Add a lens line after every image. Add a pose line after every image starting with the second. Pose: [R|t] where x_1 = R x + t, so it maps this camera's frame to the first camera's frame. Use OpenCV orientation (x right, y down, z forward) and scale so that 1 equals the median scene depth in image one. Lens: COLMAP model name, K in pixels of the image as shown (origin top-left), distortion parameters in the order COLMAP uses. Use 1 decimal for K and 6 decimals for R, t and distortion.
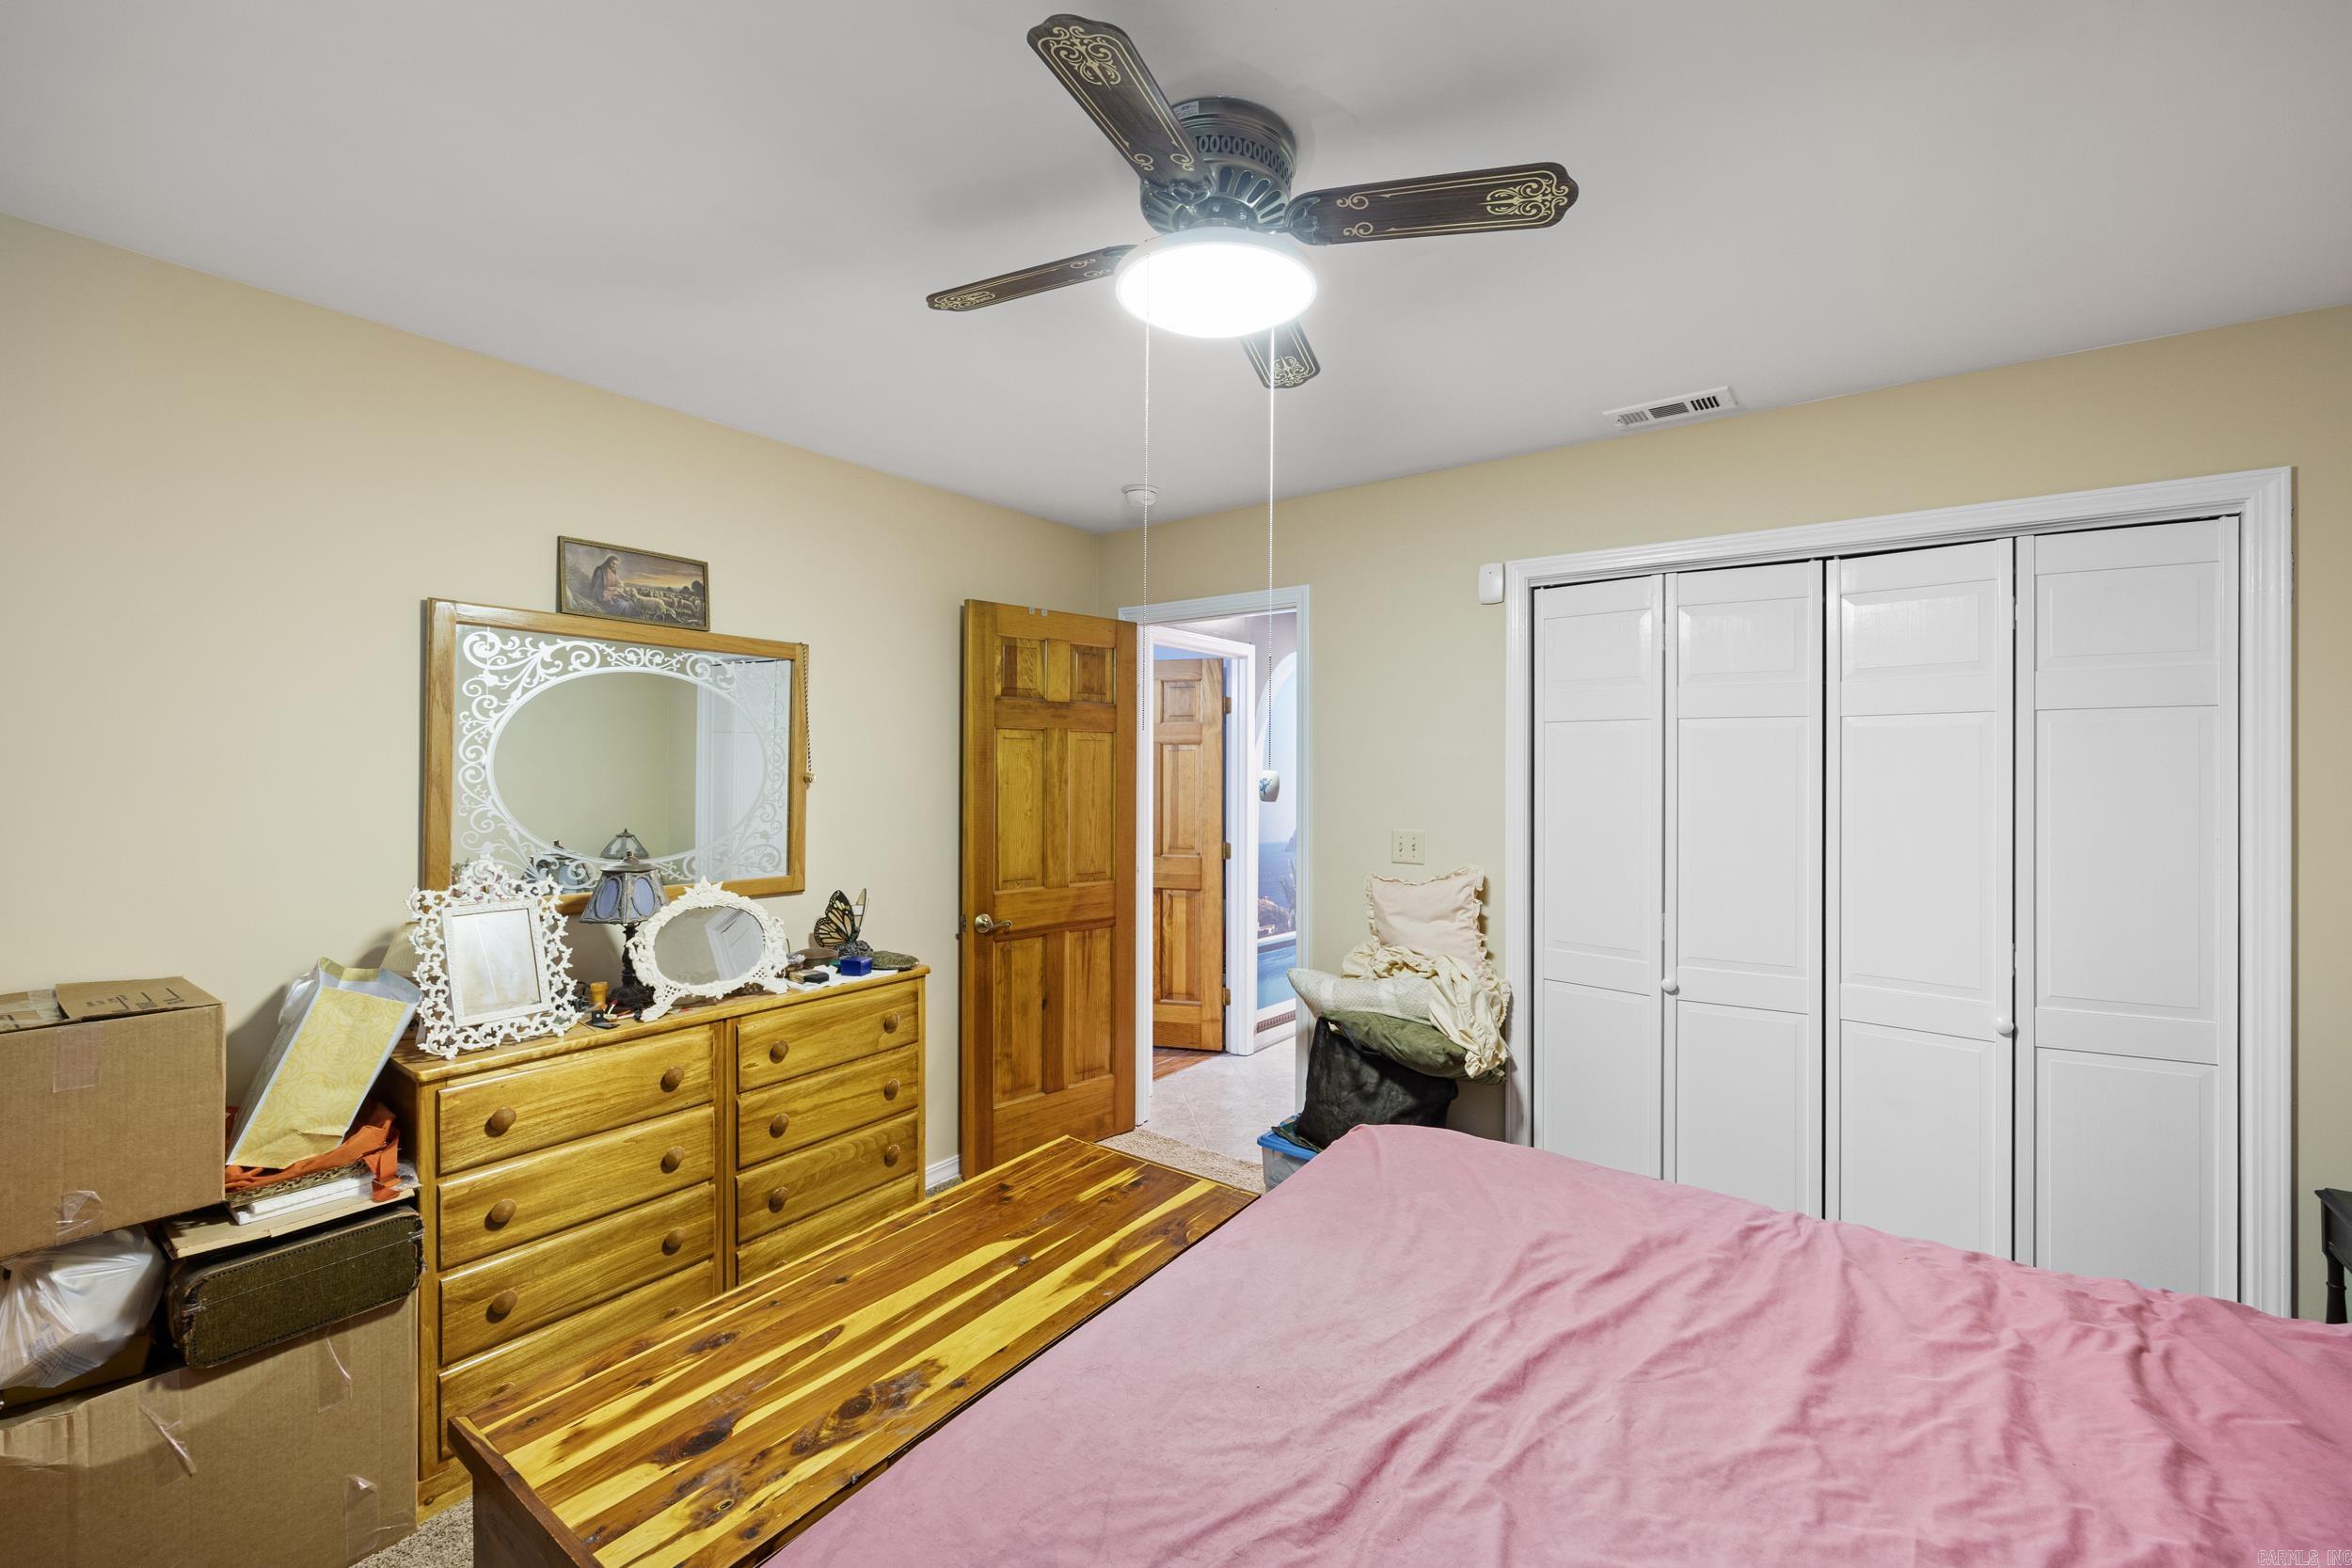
lens RADIAL K [[984.7, 0, 1182.9], [0, 984.7, 774.1], [0, 0, 1]] dist [0.001589, 0.000079]
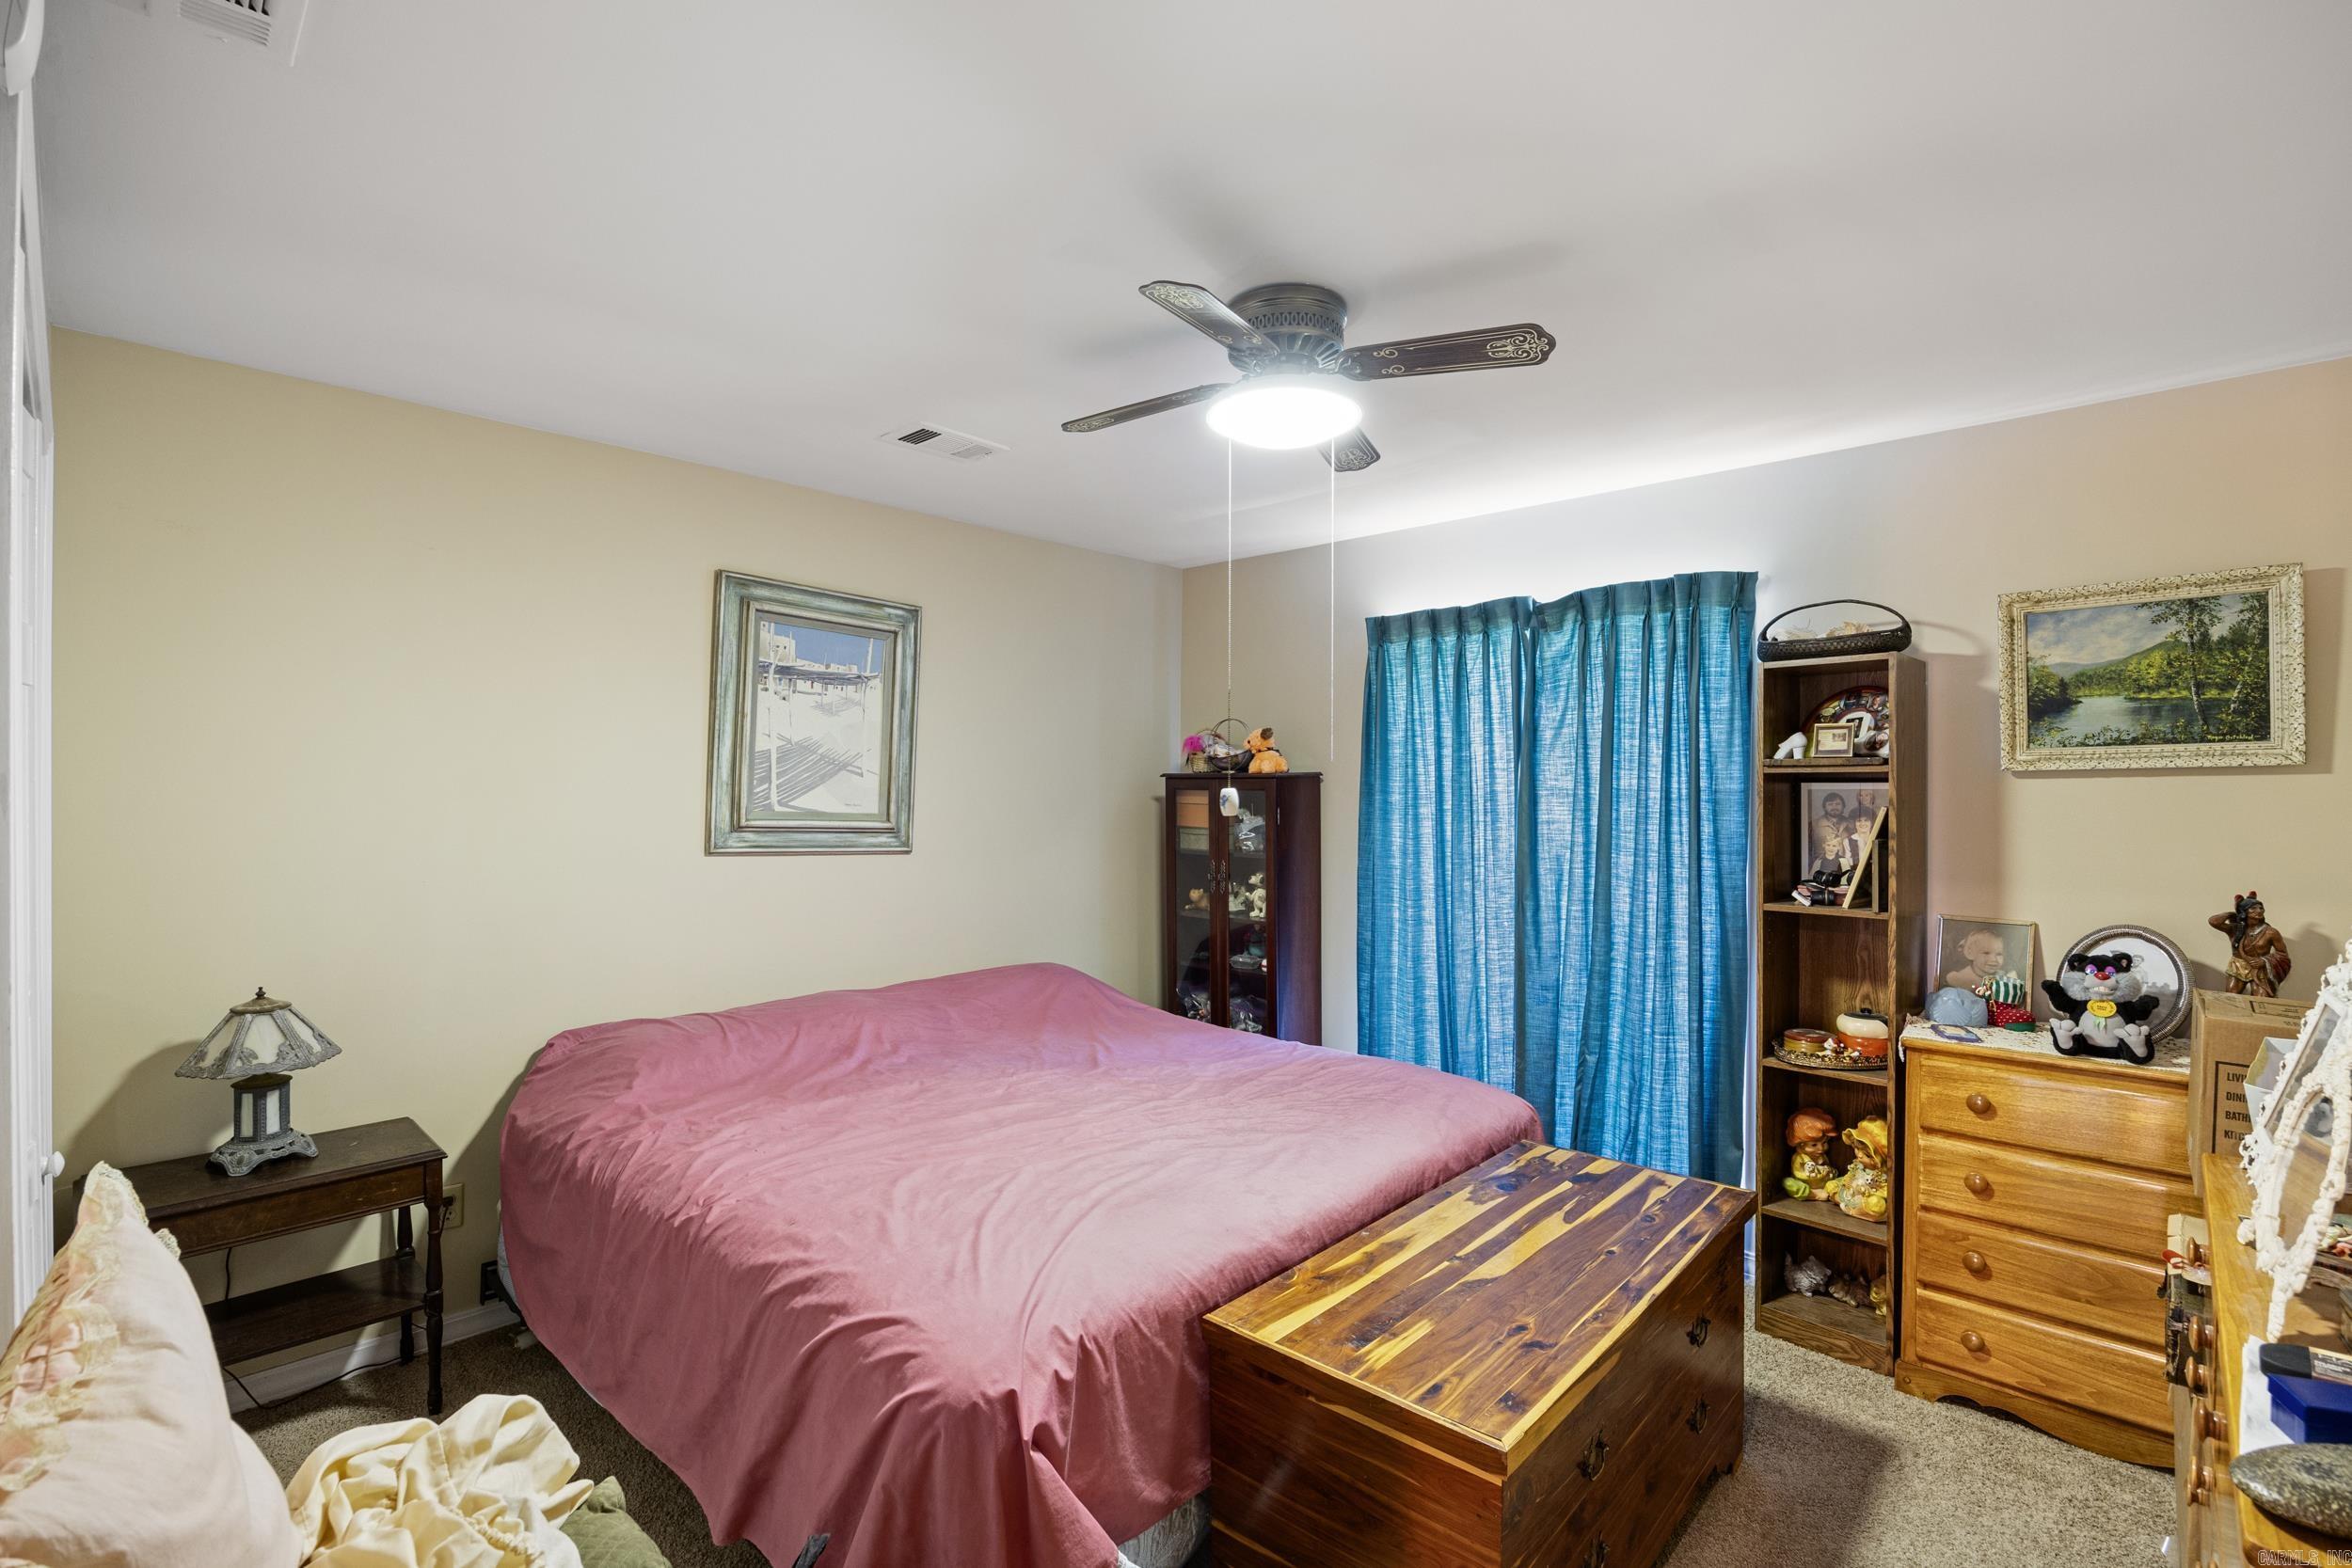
lens RADIAL K [[1086.5, 0, 1176.0], [0, 1086.5, 784.0], [0, 0, 1]] dist [0.000062, -0.000009]
pose [[-0.992864, -0.004017, 0.119183, -0.002306], [-0.003652, 0.999988, 0.003283, -0.020190], [-0.119195, 0.002824, -0.992867, 2.477516]]
